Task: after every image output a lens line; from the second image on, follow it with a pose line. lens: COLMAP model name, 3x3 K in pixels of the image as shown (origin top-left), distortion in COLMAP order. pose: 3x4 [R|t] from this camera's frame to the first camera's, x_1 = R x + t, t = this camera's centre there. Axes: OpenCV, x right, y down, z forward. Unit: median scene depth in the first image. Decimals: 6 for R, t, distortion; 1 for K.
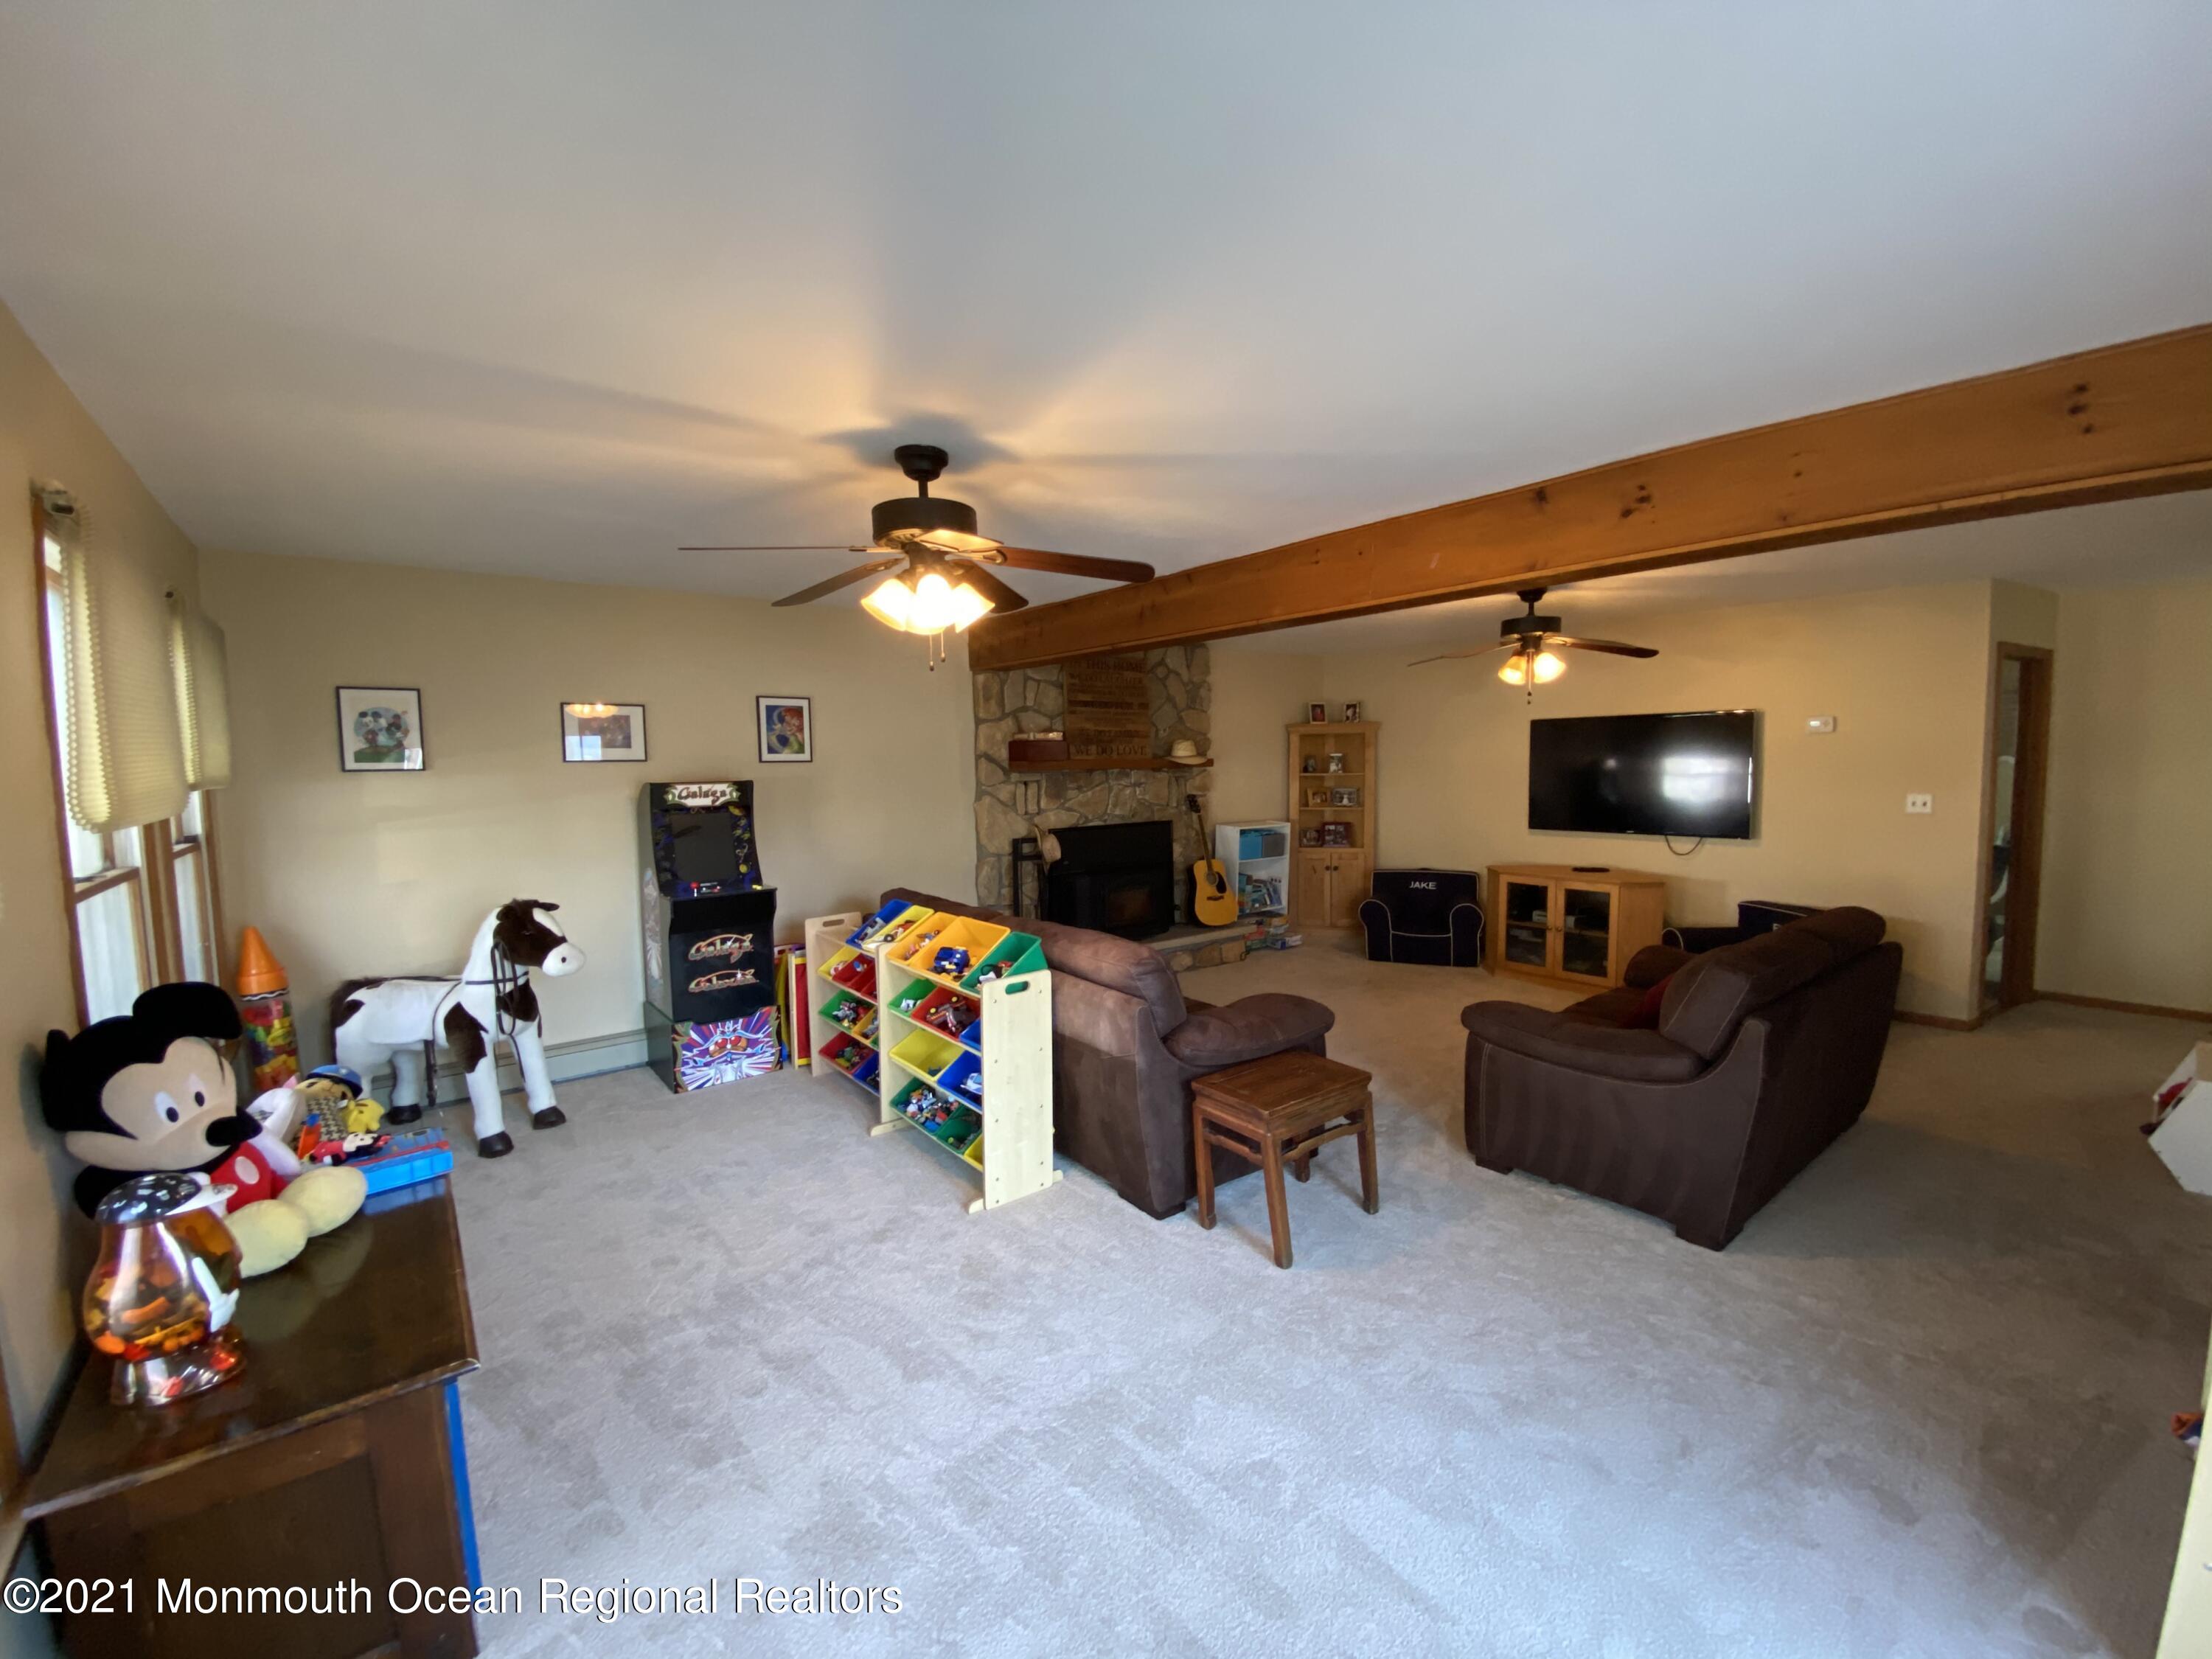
lens RADIAL K [[902.7, 0, 1119.9], [0, 902.7, 831.9], [0, 0, 1]] dist [0.043535, -0.033881]
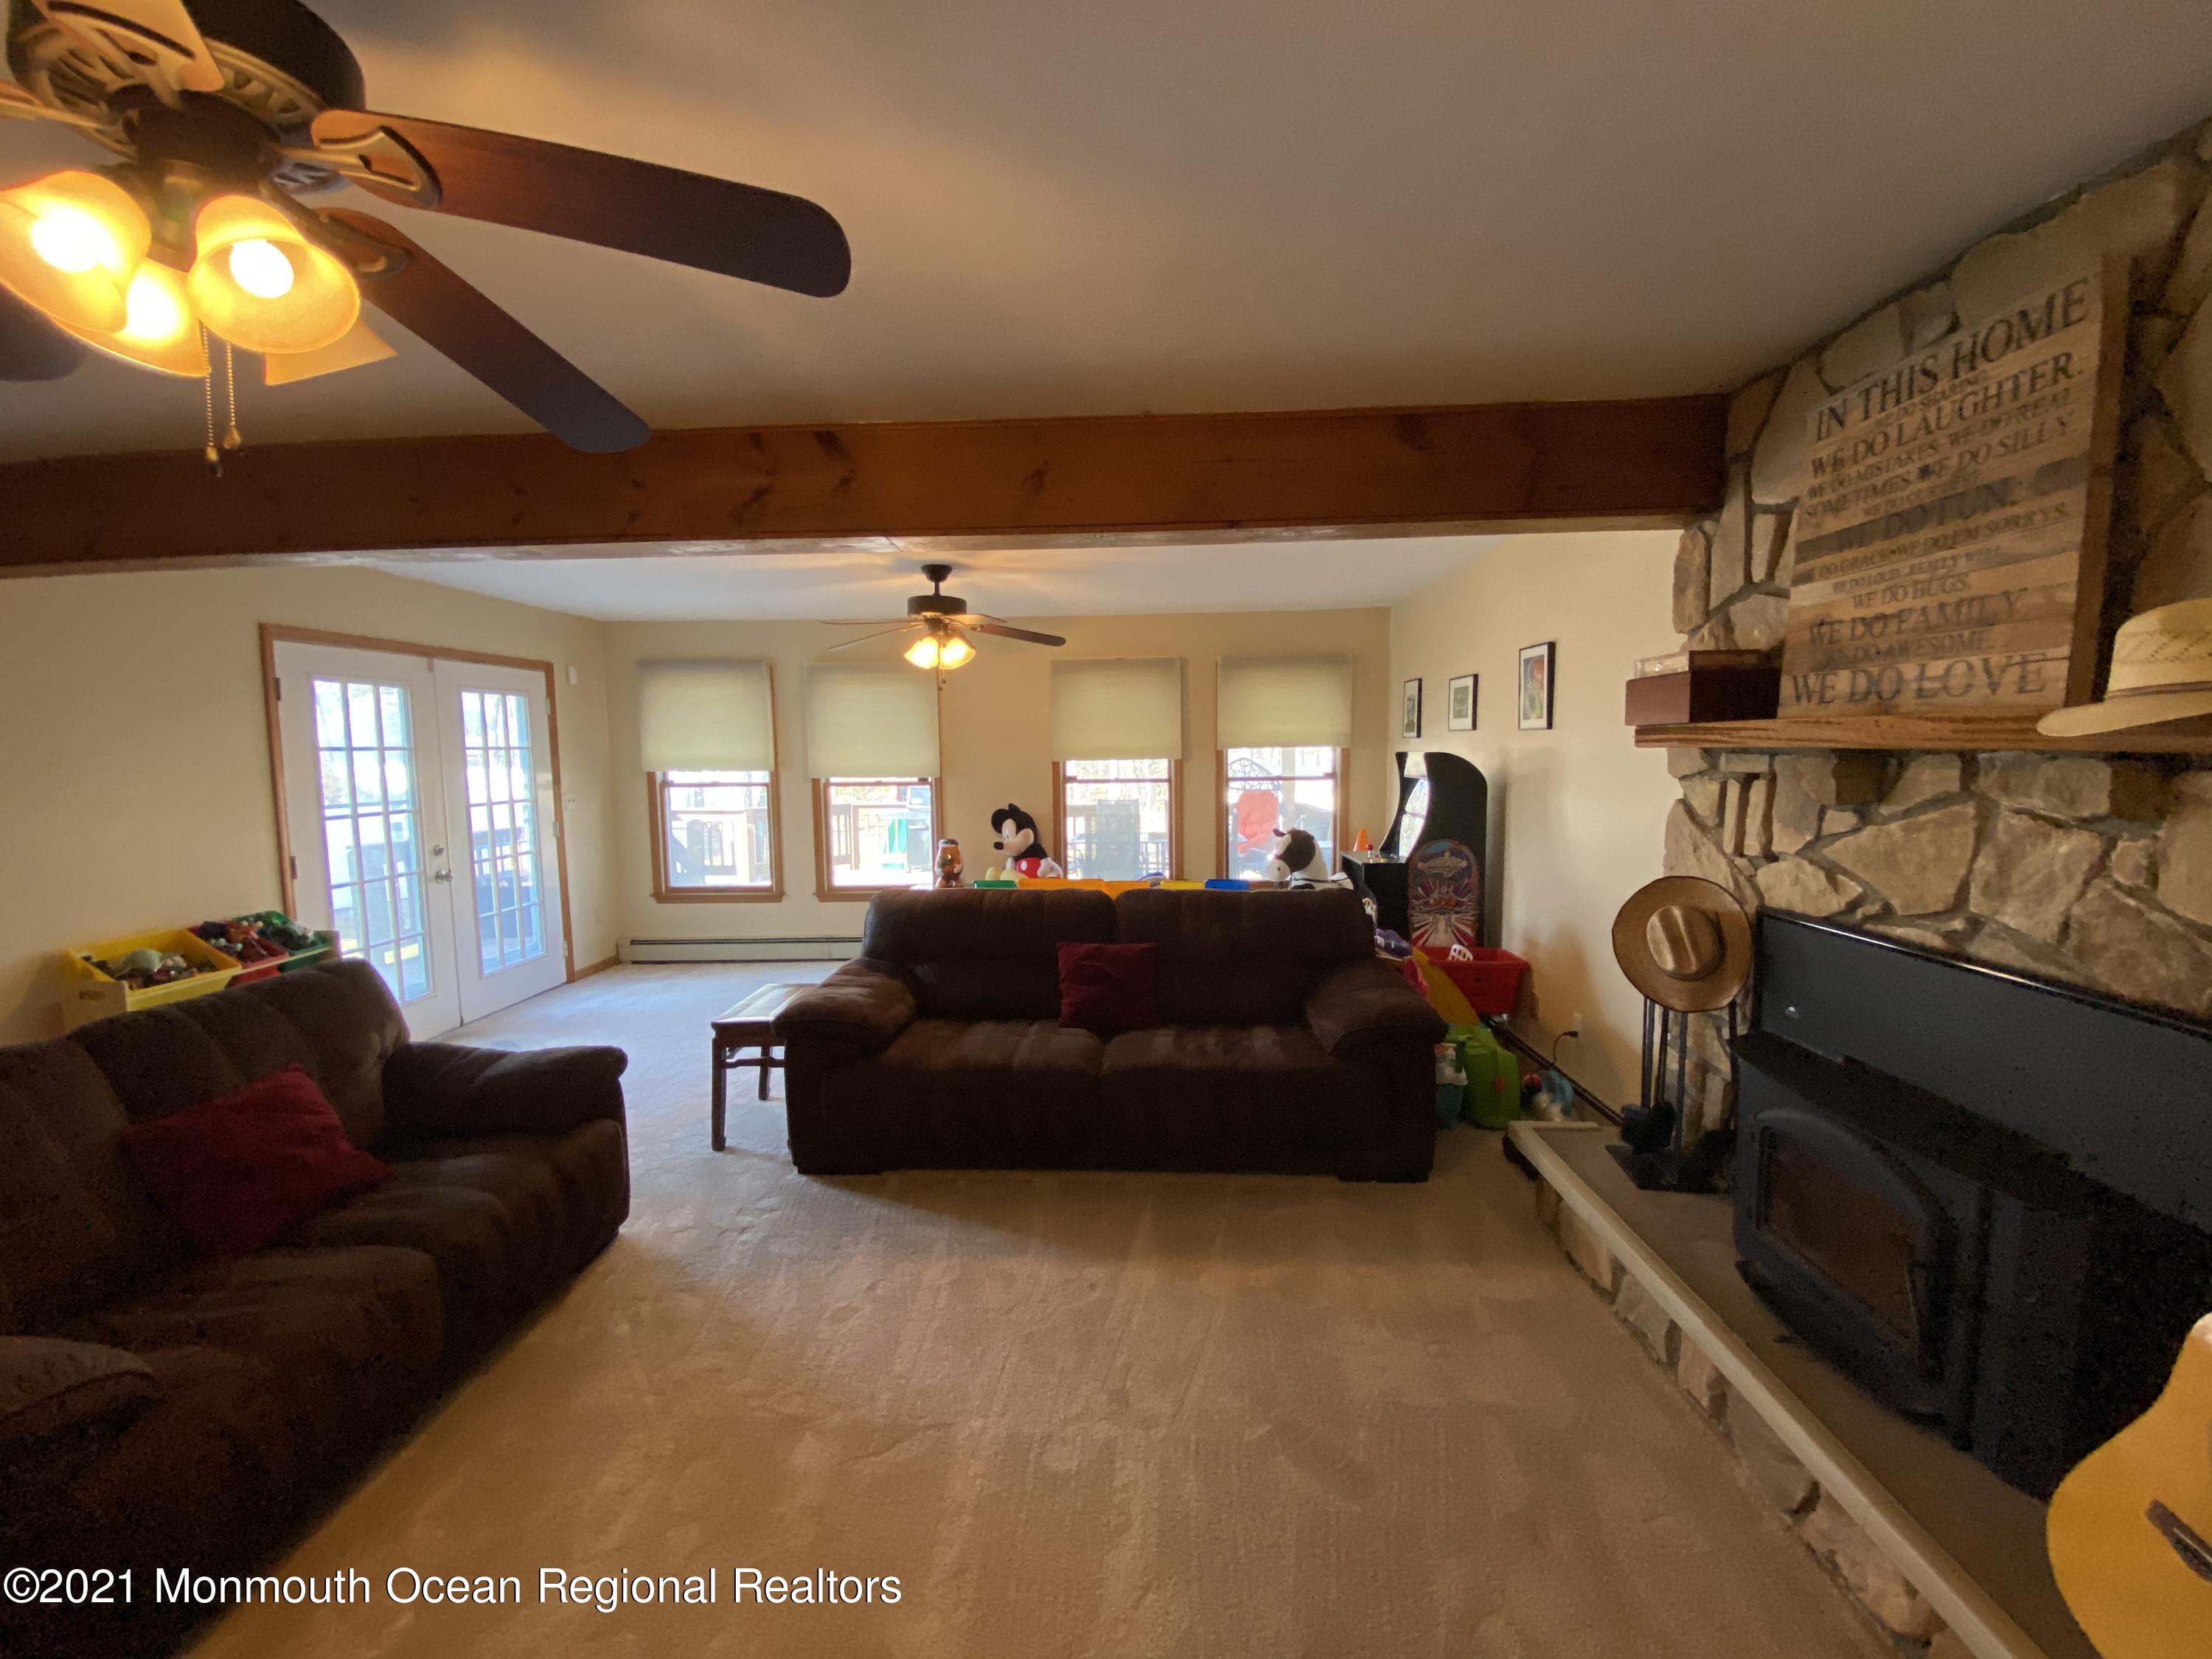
lens RADIAL K [[913.4, 0, 1115.9], [0, 913.4, 830.4], [0, 0, 1]] dist [0.023903, -0.018883]
pose [[-0.656080, 0.089832, -0.749326, 0.382231], [-0.039032, 0.987523, 0.152563, -0.082126], [0.753681, 0.129341, -0.644387, 1.042649]]
